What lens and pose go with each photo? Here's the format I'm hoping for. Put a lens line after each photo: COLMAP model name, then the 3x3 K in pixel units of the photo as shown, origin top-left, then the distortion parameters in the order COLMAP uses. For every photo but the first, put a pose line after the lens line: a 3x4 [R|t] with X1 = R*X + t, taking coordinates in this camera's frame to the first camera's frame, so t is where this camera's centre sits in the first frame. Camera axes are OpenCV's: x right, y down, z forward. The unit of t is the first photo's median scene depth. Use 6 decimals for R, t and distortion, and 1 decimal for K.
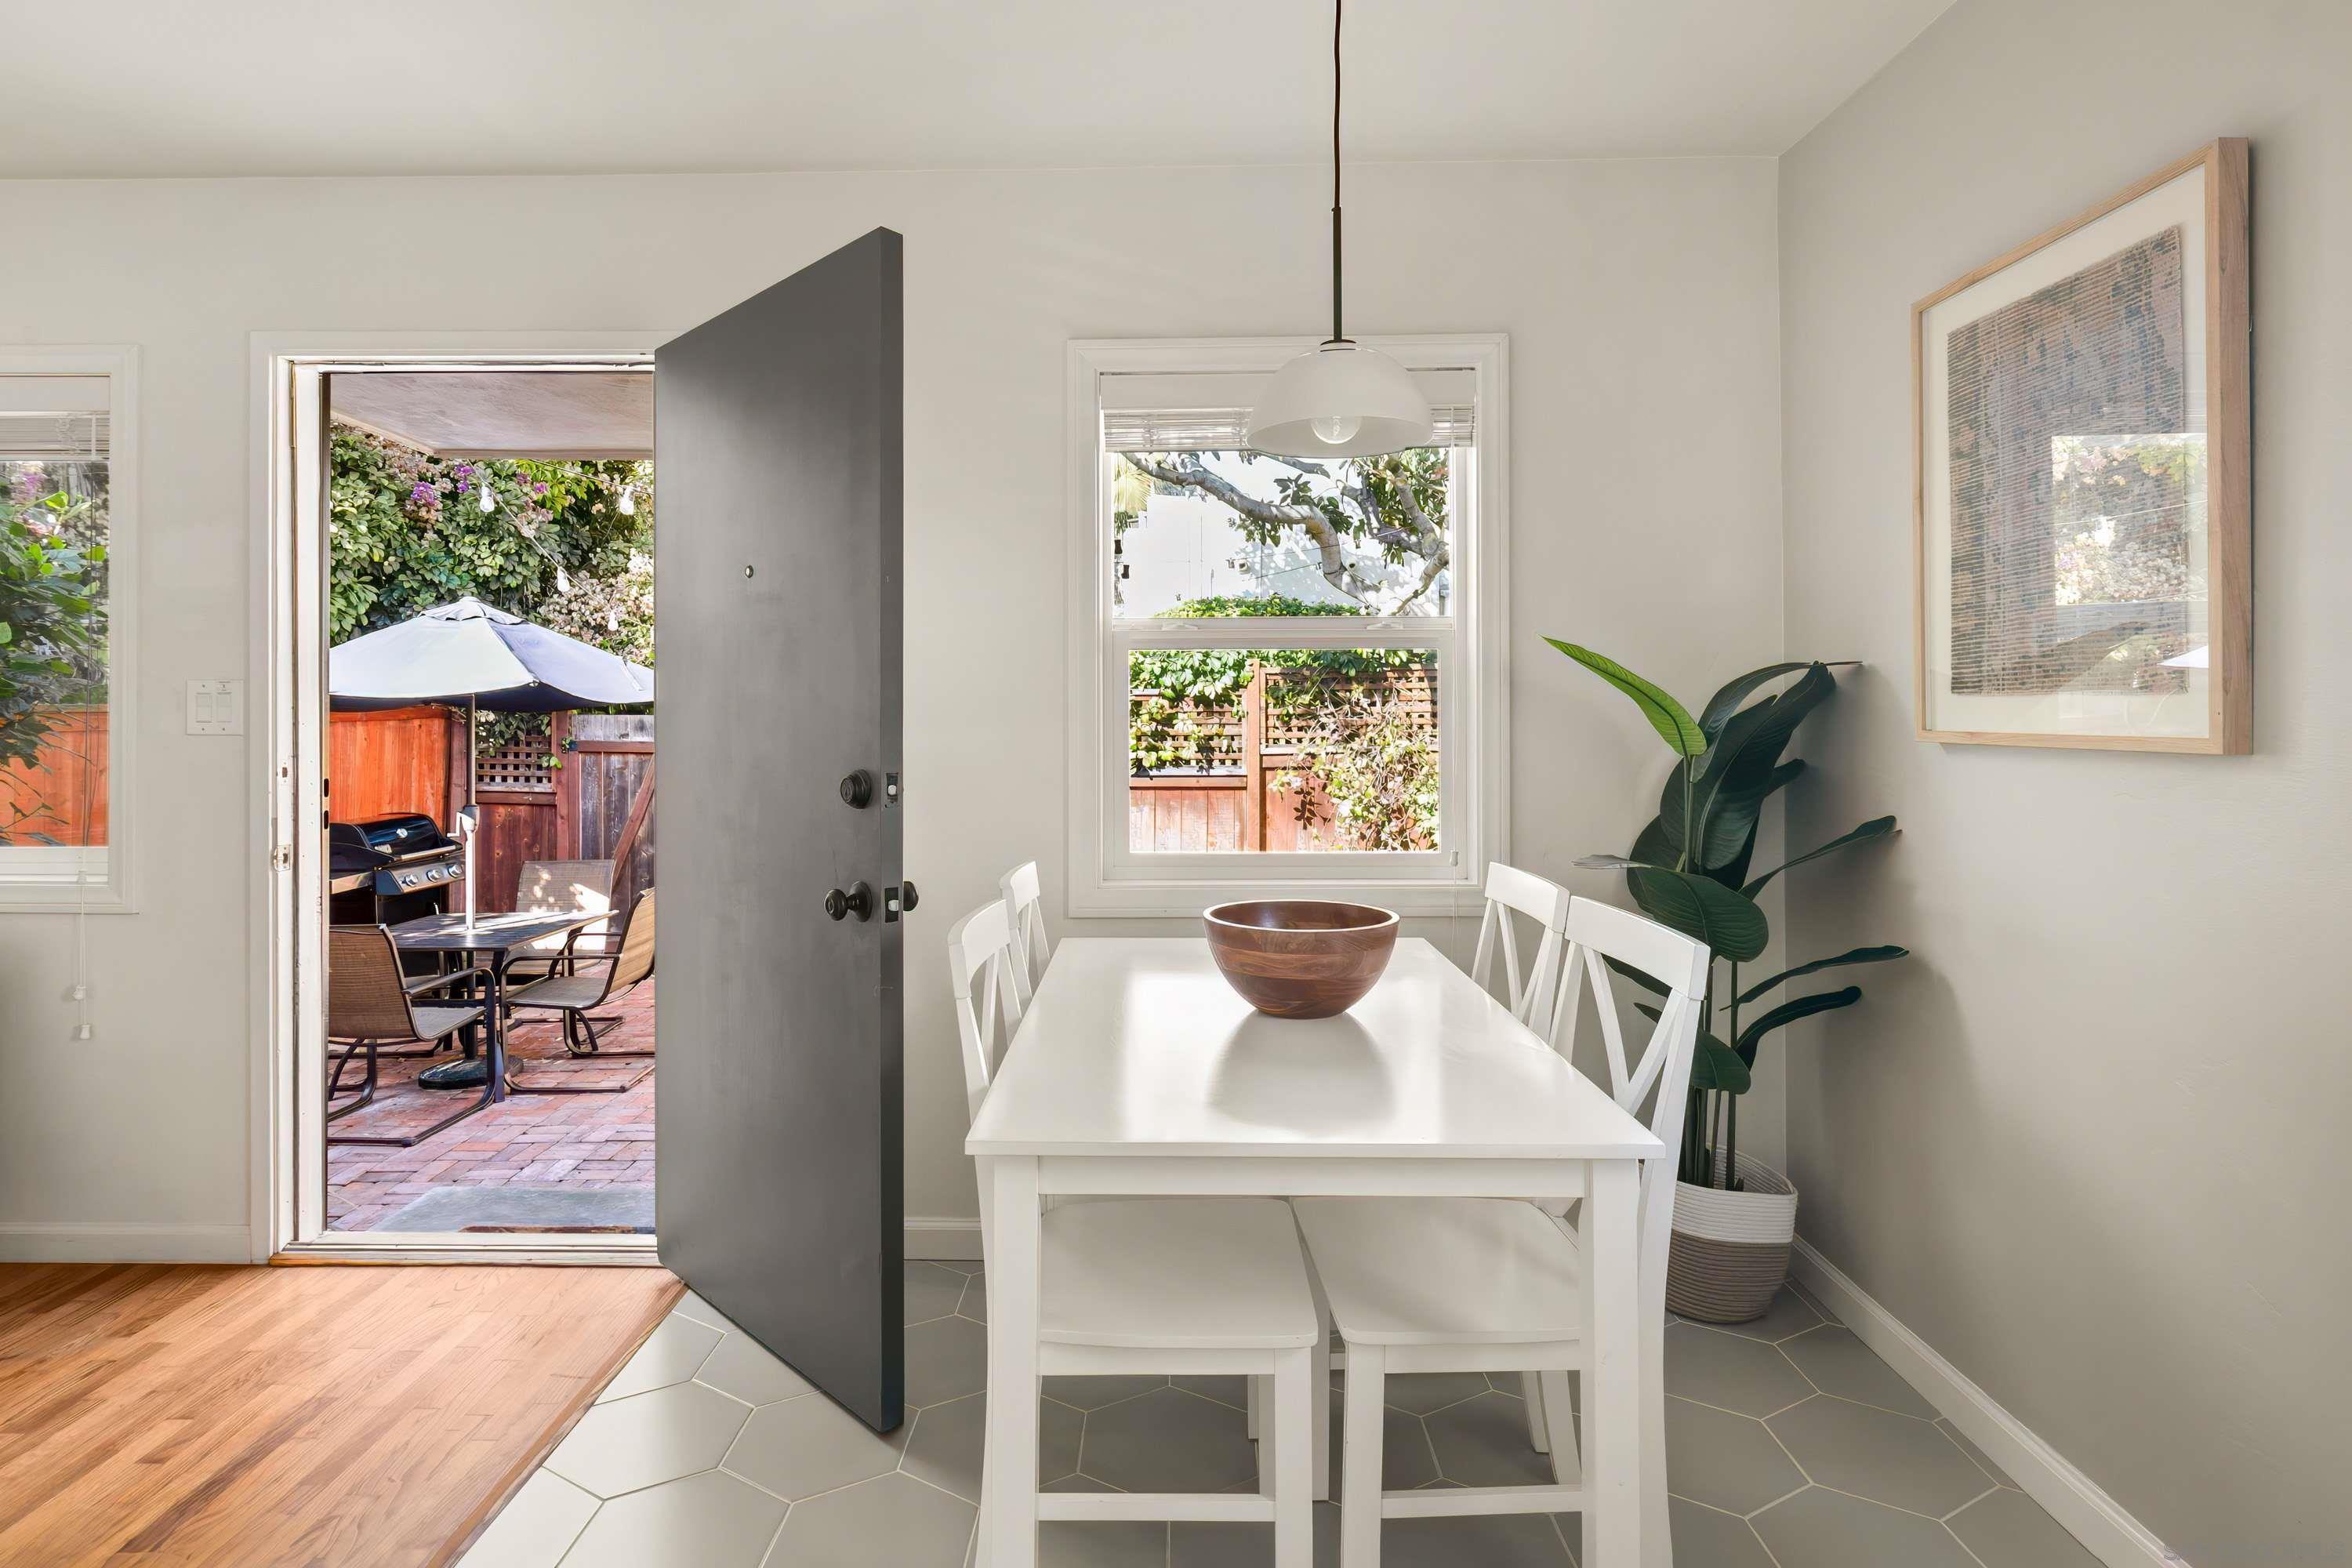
lens RADIAL K [[1172.1, 0, 1167.9], [0, 1172.1, 713.5], [0, 0, 1]] dist [-0.001520, -0.000384]
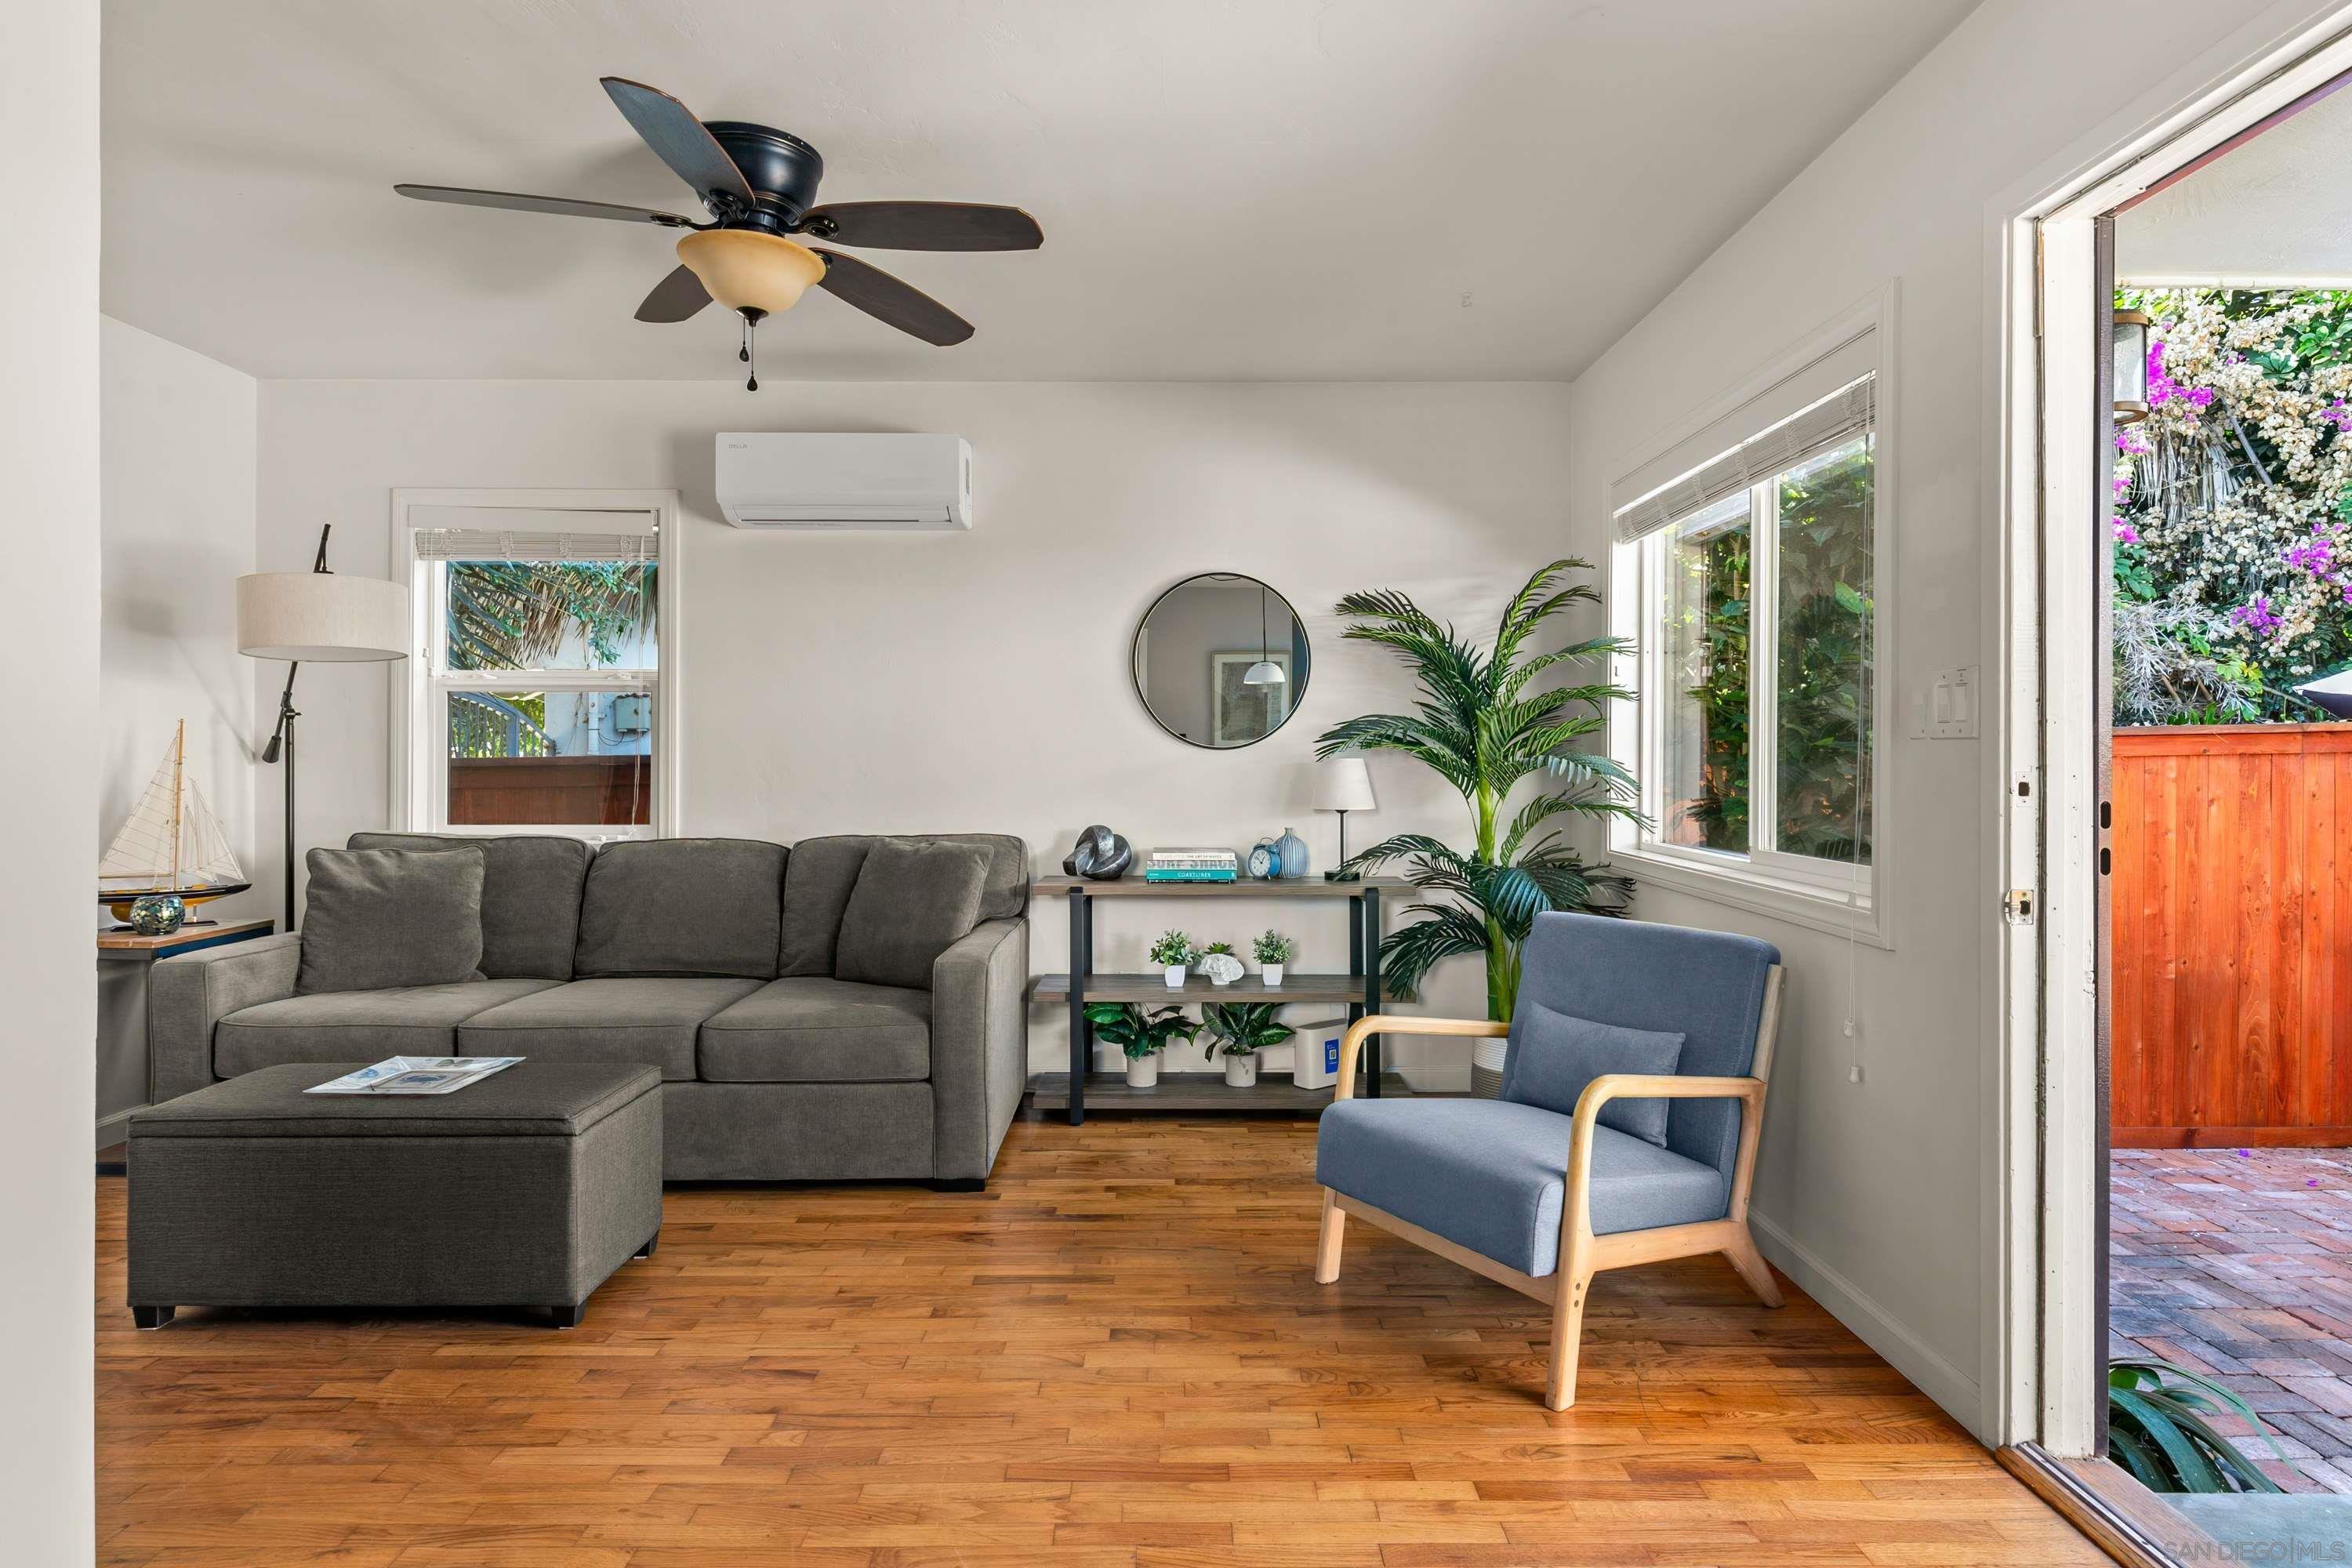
lens RADIAL K [[1230.7, 0, 1184.4], [0, 1230.7, 748.2], [0, 0, 1]] dist [-0.000033, -0.000020]
pose [[0.025487, -0.002648, -0.999672, -0.004803], [-0.000645, 0.999996, -0.002665, 0.027642], [0.999675, 0.000712, 0.025485, 0.471331]]
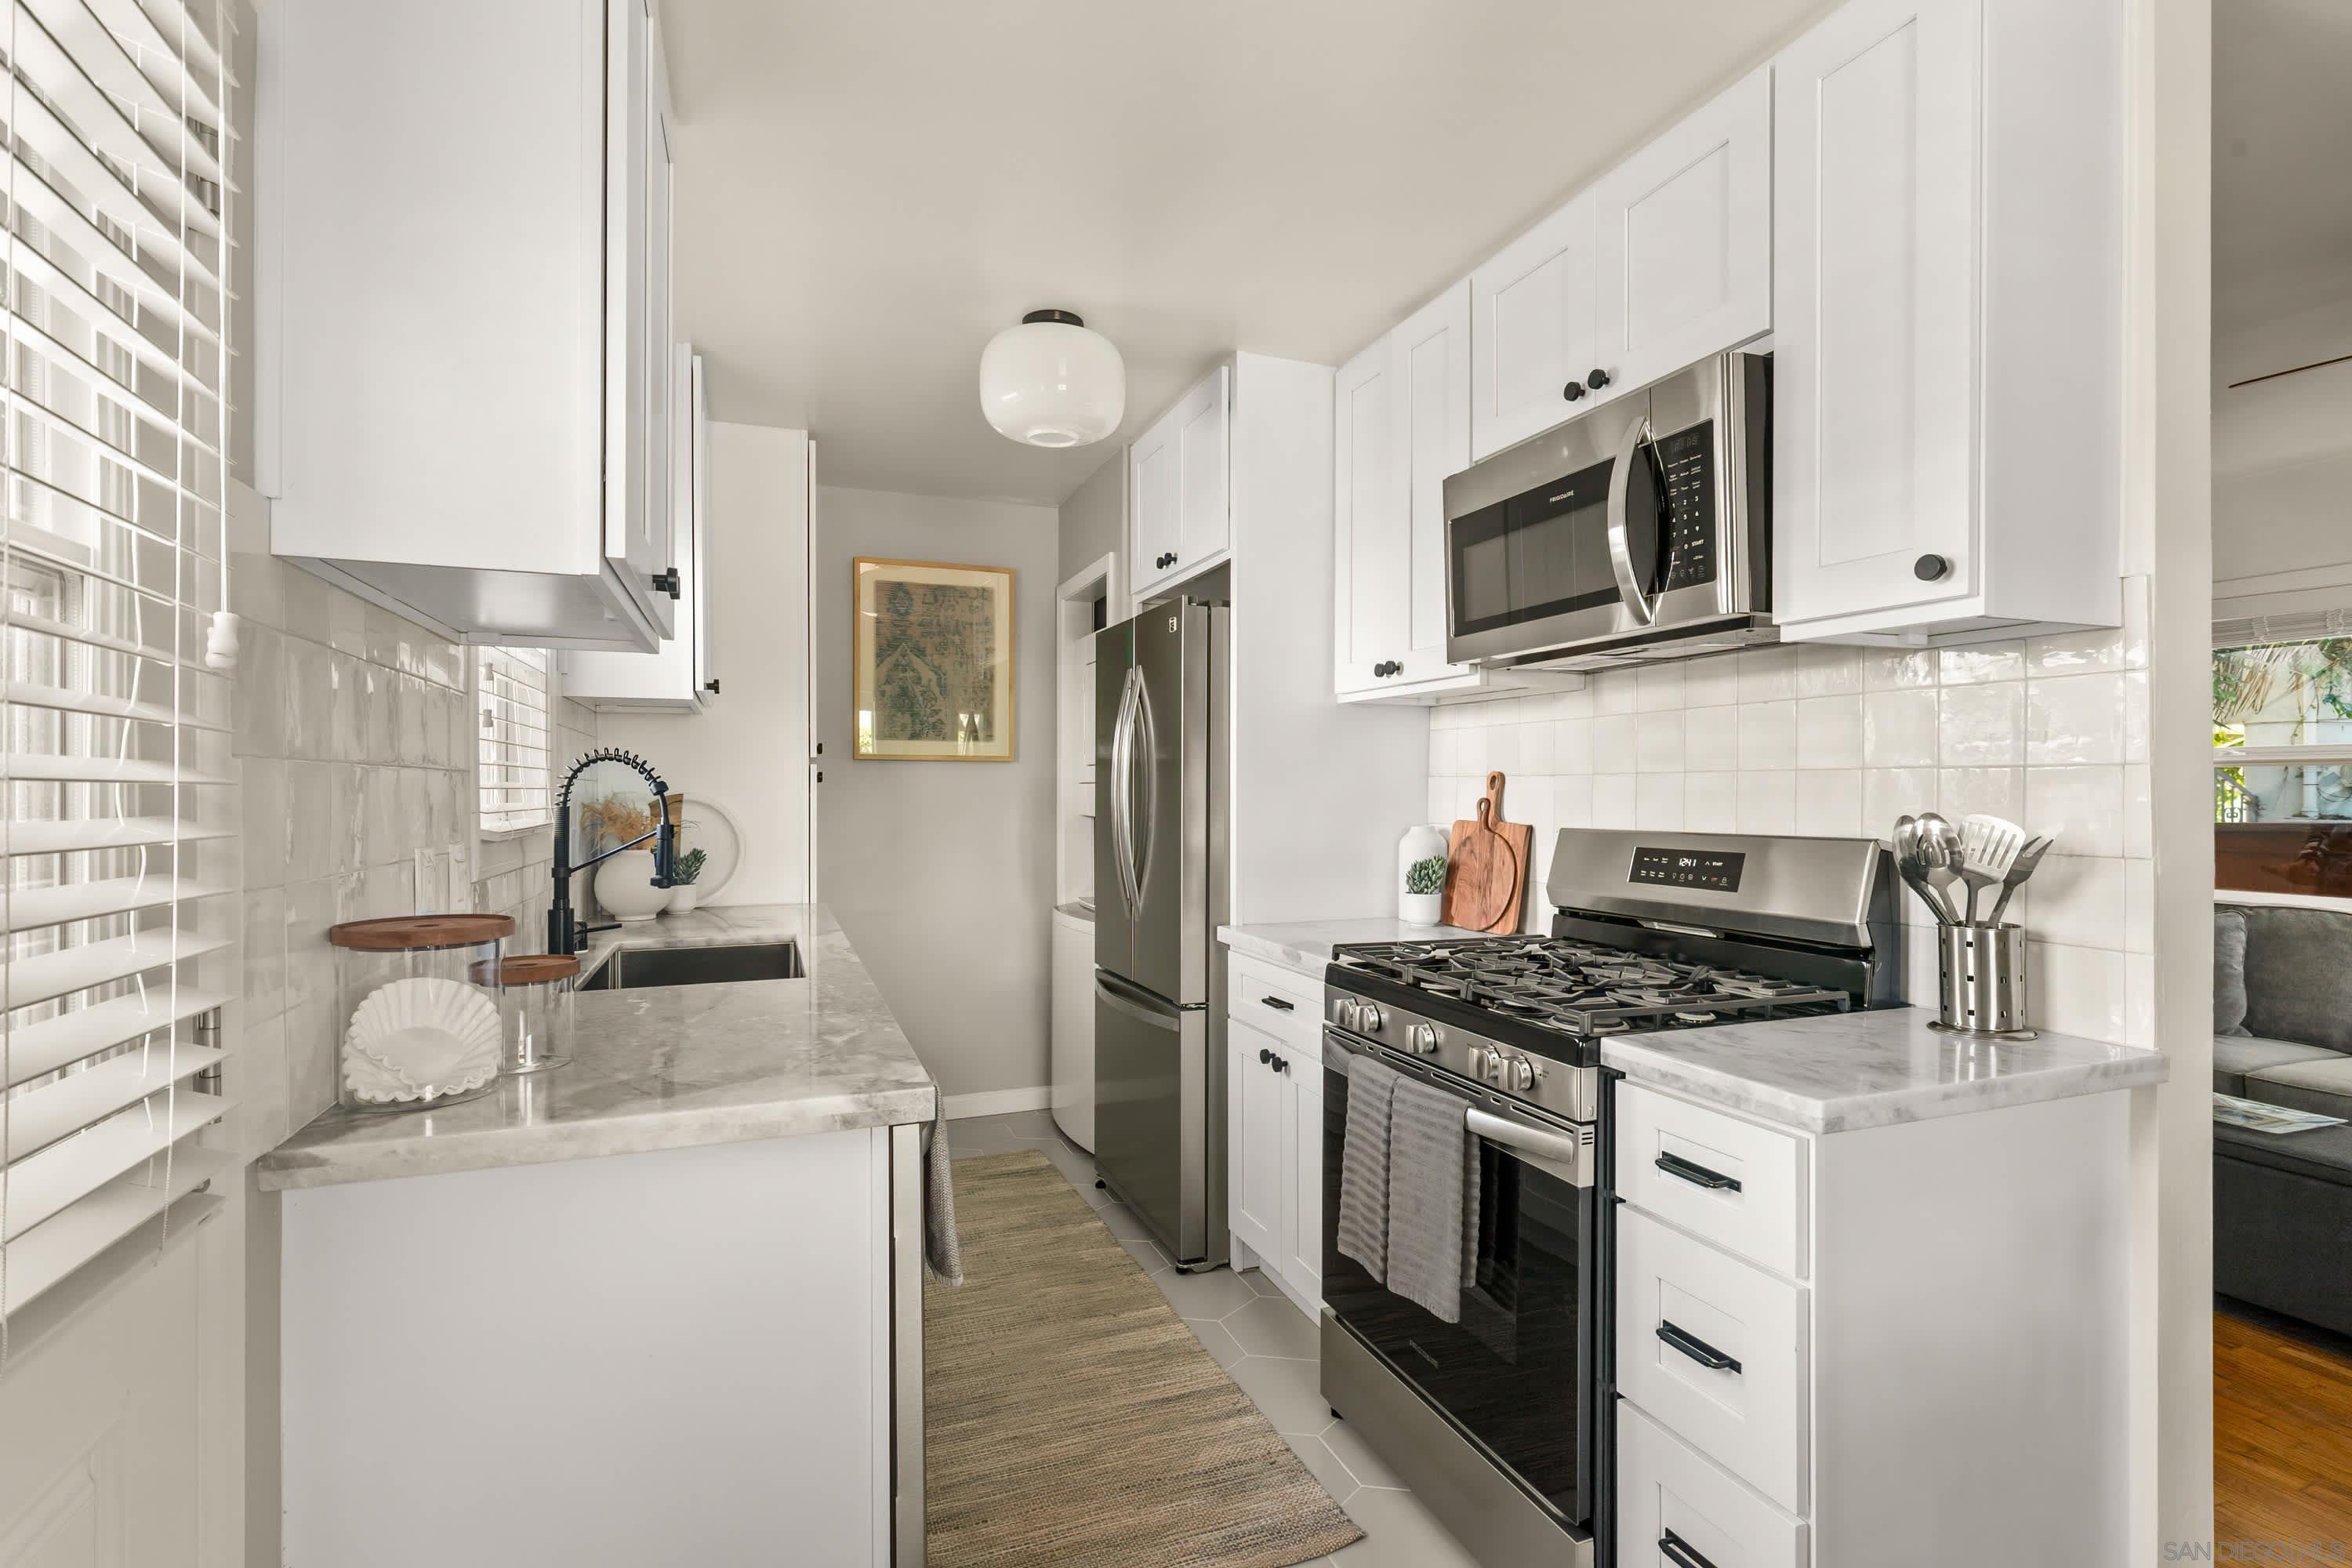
lens RADIAL K [[1099.5, 0, 1182.0], [0, 1099.5, 794.3], [0, 0, 1]] dist [-0.000314, -0.000042]
pose [[-0.927618, 0.005171, -0.373495, 0.333066], [0.005097, 0.999986, 0.001186, -0.023929], [0.373496, -0.000803, -0.927632, 0.482326]]
